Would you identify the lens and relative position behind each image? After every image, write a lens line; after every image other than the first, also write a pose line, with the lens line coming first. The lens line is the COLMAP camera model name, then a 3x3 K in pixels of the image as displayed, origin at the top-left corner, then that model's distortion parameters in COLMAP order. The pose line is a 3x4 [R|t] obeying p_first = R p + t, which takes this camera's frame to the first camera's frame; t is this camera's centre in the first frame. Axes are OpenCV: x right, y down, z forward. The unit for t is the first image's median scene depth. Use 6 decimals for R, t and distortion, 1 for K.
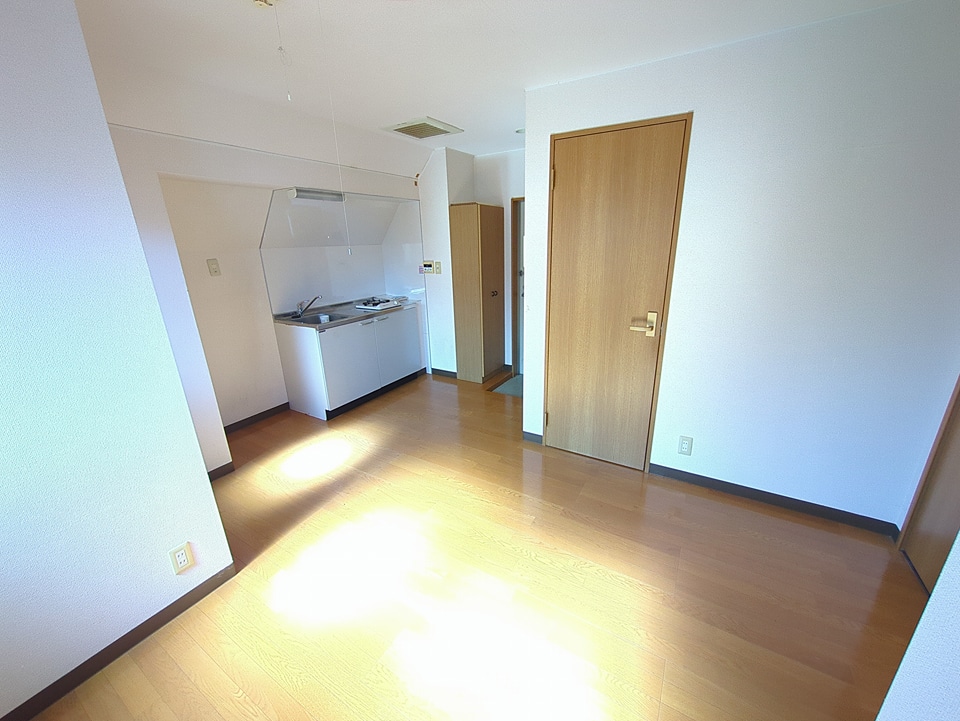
lens RADIAL K [[380.9, 0, 482.6], [0, 380.9, 361.8], [0, 0, 1]] dist [-0.001416, -0.000091]
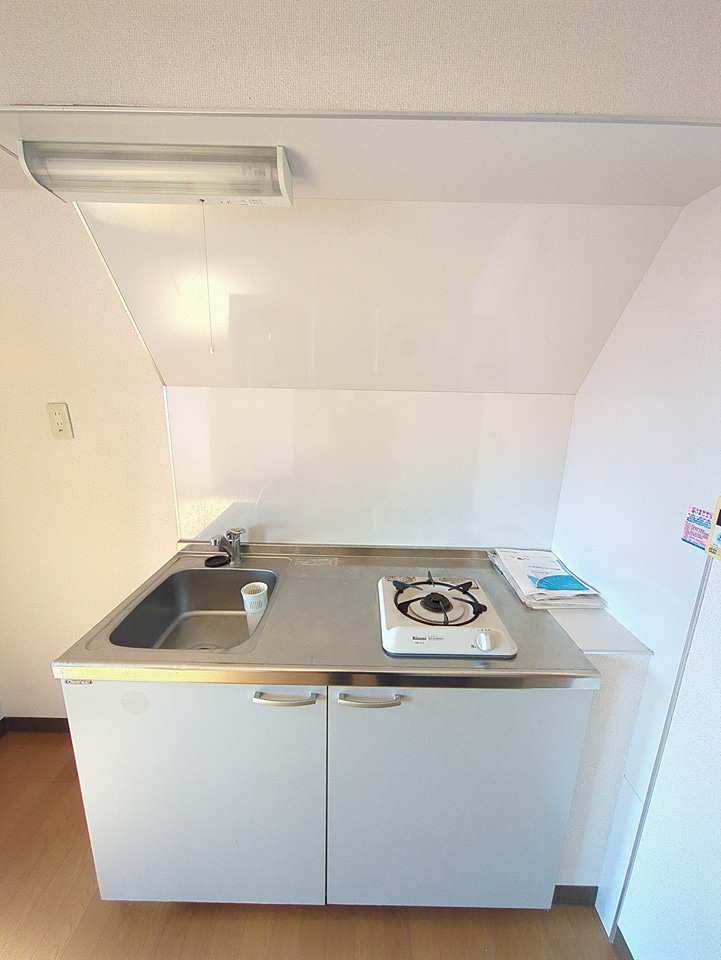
lens RADIAL K [[380.9, 0, 357.0], [0, 380.9, 478.8], [0, 0, 1]] dist [-0.001416, -0.000091]
pose [[0.487133, 0.229720, -0.842573, -0.097255], [-0.298201, 0.950552, 0.086755, -0.255258], [0.820839, 0.208995, 0.531549, 0.829463]]
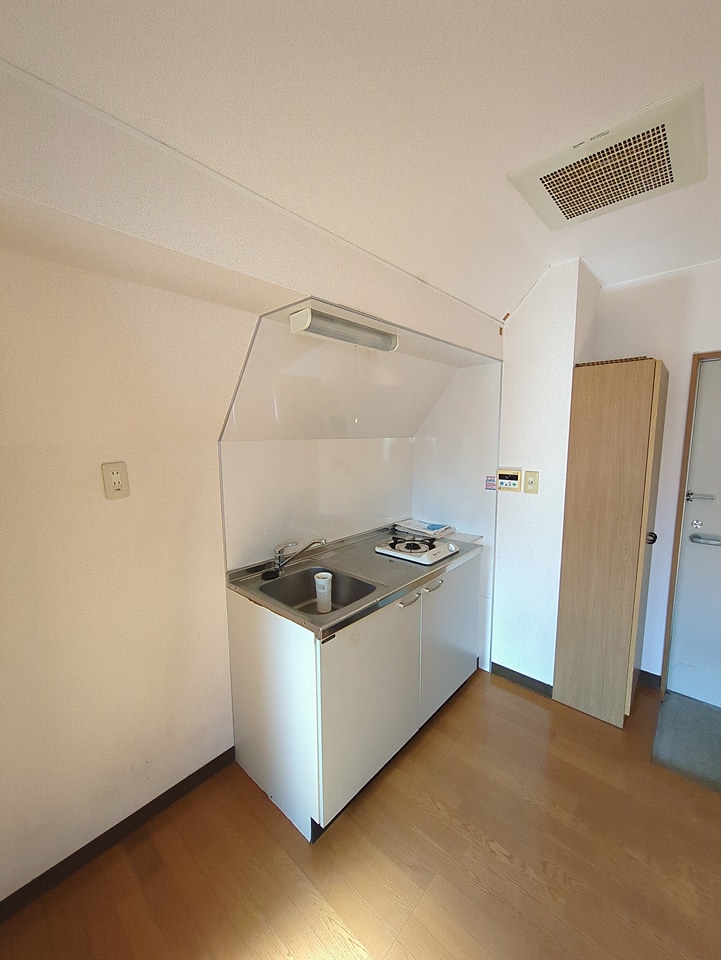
lens RADIAL K [[380.9, 0, 357.2], [0, 380.9, 484.0], [0, 0, 1]] dist [-0.001416, -0.000091]
pose [[0.977337, 0.040633, -0.207751, -0.259122], [-0.077623, 0.981834, -0.173137, -0.144436], [0.196942, 0.185340, 0.962737, 0.481895]]
